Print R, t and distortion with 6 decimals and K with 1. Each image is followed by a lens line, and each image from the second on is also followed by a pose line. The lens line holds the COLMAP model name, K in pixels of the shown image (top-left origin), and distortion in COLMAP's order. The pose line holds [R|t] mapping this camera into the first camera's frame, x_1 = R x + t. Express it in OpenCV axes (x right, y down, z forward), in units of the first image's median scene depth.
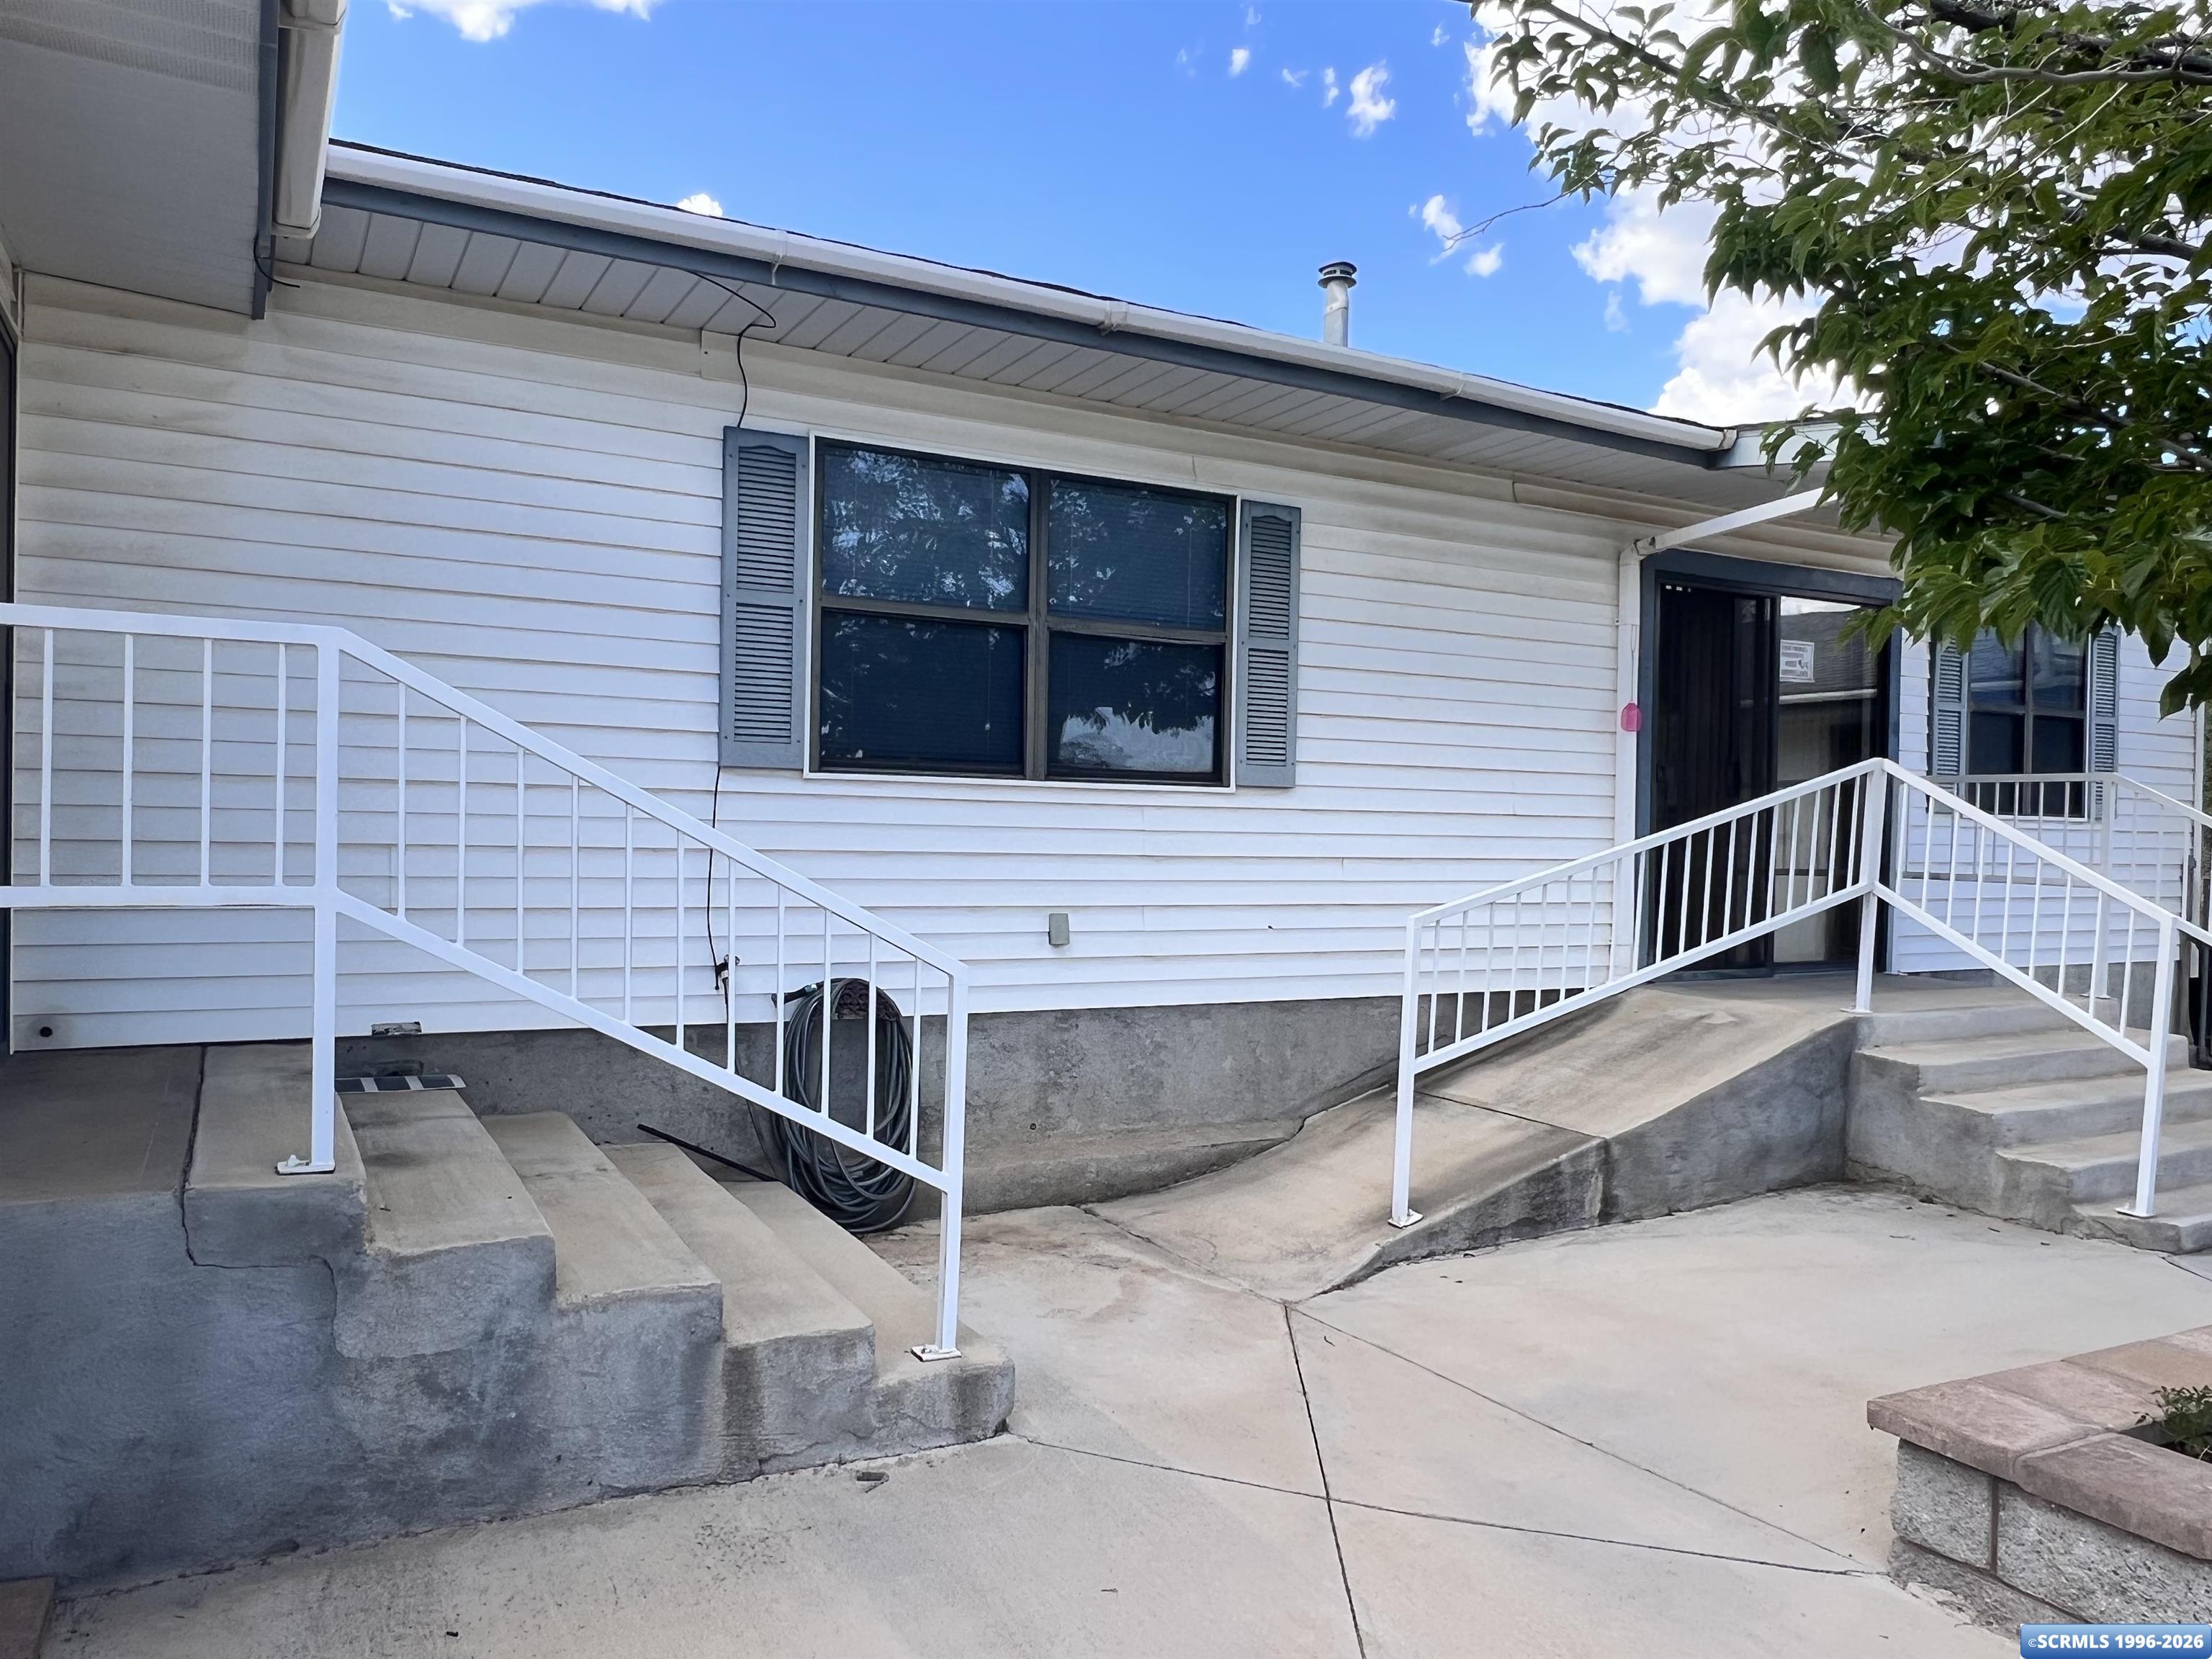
lens RADIAL K [[1580.0, 0, 1106.0], [0, 1580.0, 829.5], [0, 0, 1]] dist [0.000629, 0.000748]
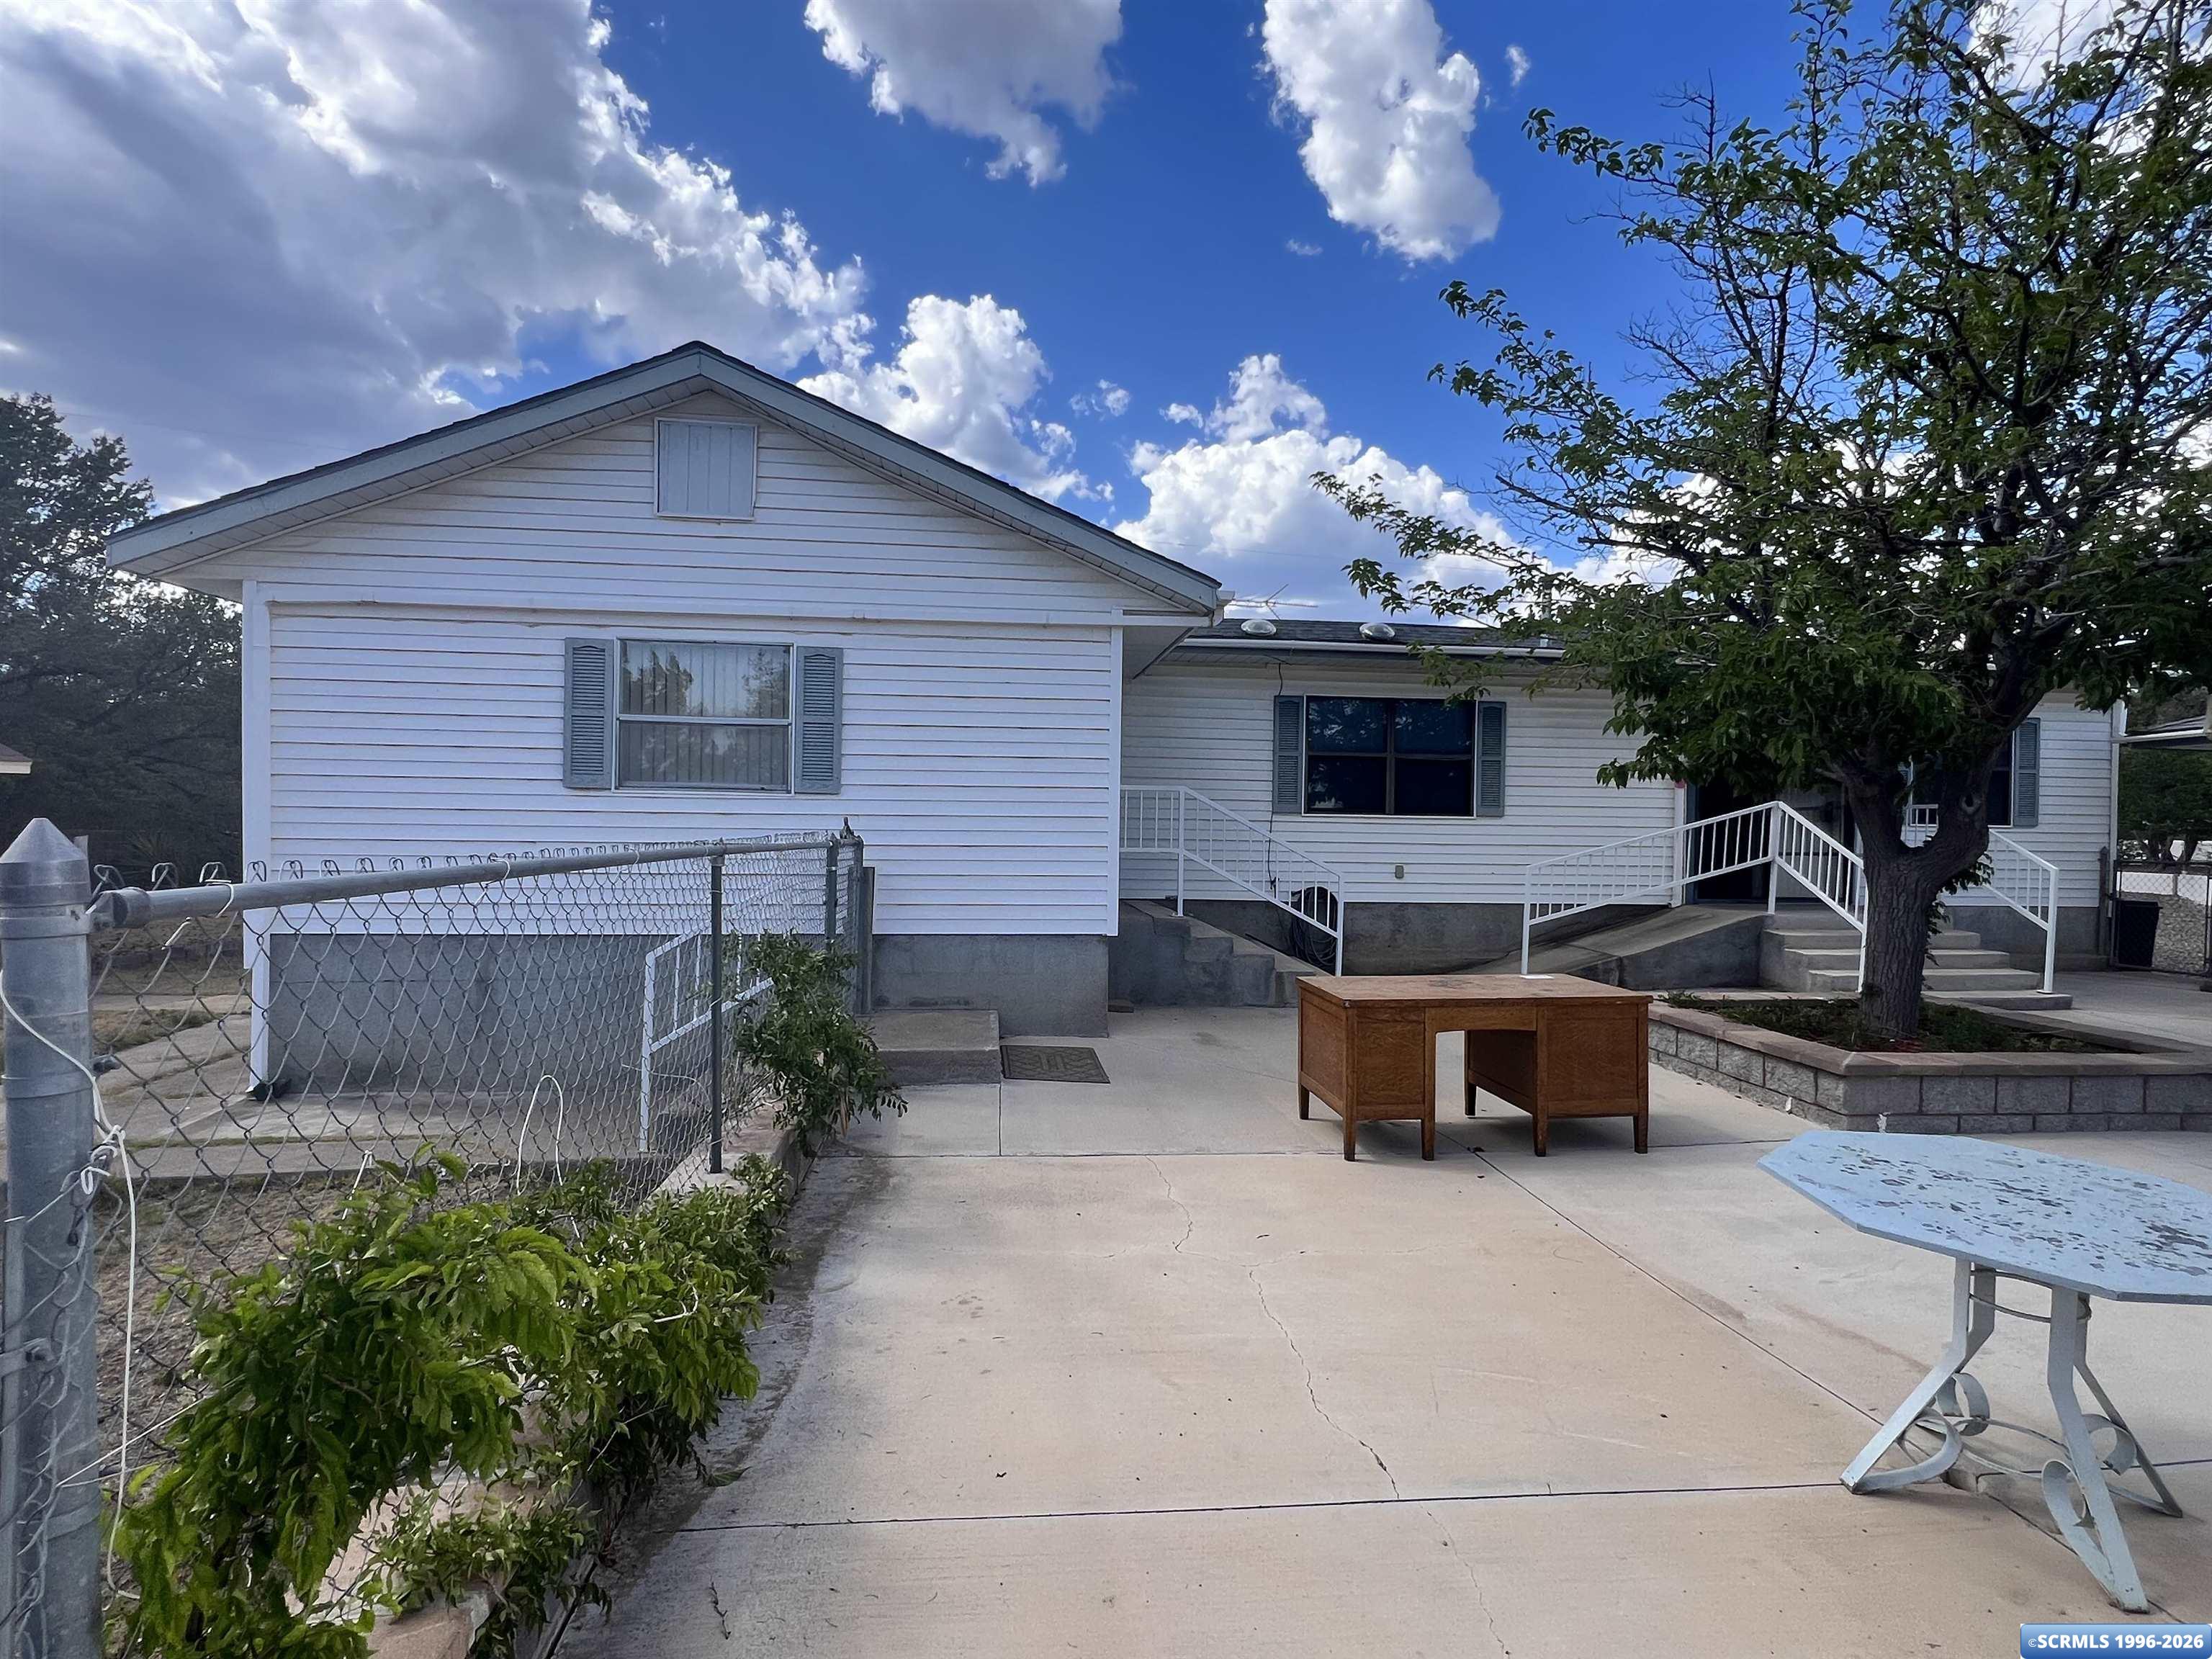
lens RADIAL K [[1089.6, 0, 1106.0], [0, 1089.6, 829.5], [0, 0, 1]] dist [0.001221, 0.000026]
pose [[0.925179, -0.003191, -0.379518, 0.212091], [0.002655, 0.999995, -0.001937, -0.004660], [0.379522, 0.000784, 0.925182, -0.887158]]
